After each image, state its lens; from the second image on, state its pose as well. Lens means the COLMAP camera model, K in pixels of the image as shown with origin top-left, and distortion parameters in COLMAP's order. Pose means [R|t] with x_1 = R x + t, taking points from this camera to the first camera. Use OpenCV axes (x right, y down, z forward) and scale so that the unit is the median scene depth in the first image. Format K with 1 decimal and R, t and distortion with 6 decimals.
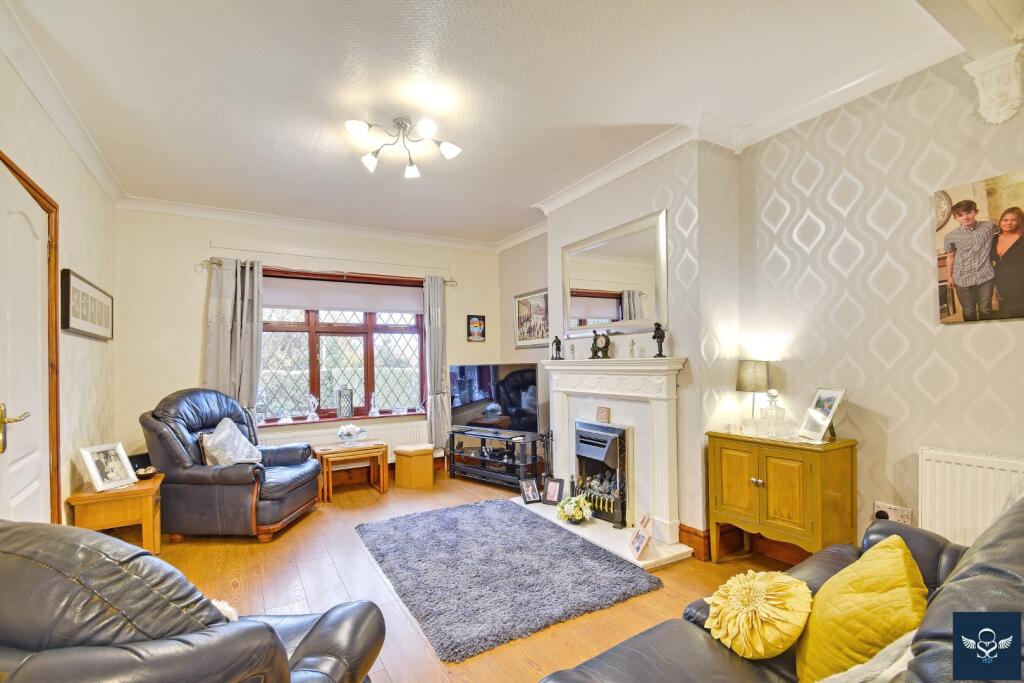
lens RADIAL K [[463.8, 0, 509.1], [0, 463.8, 334.9], [0, 0, 1]] dist [0.004151, 0.000070]
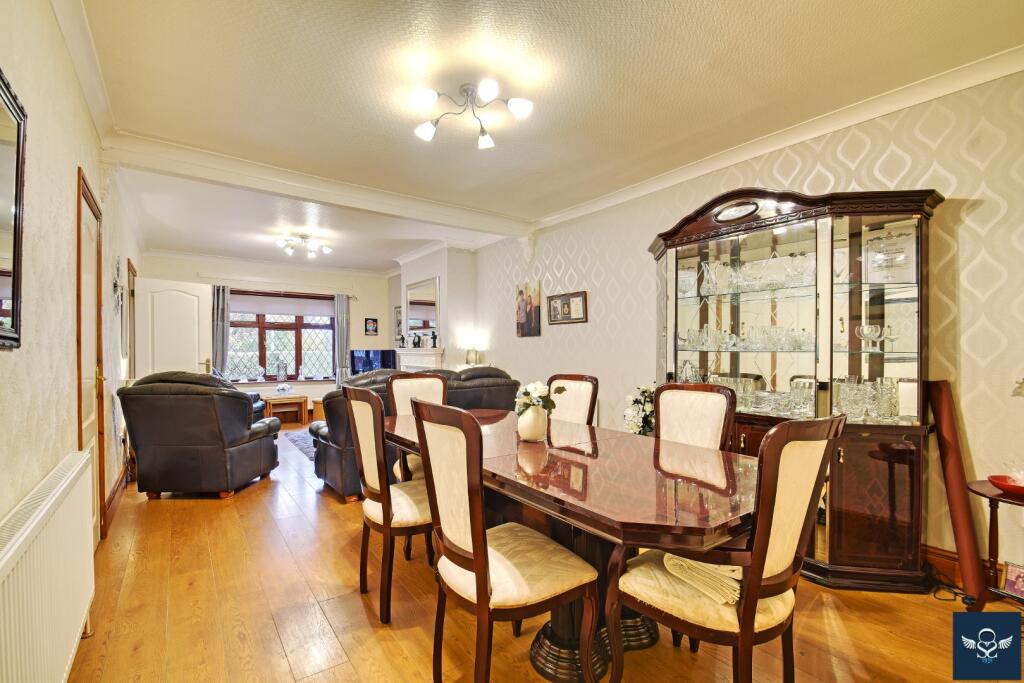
lens RADIAL K [[463.8, 0, 513.6], [0, 463.8, 340.5], [0, 0, 1]] dist [0.004151, 0.000070]
pose [[0.995847, 0.021484, 0.088473, 0.307900], [-0.024919, 0.998970, 0.037909, -0.044868], [-0.087568, -0.039956, 0.995357, -0.685458]]
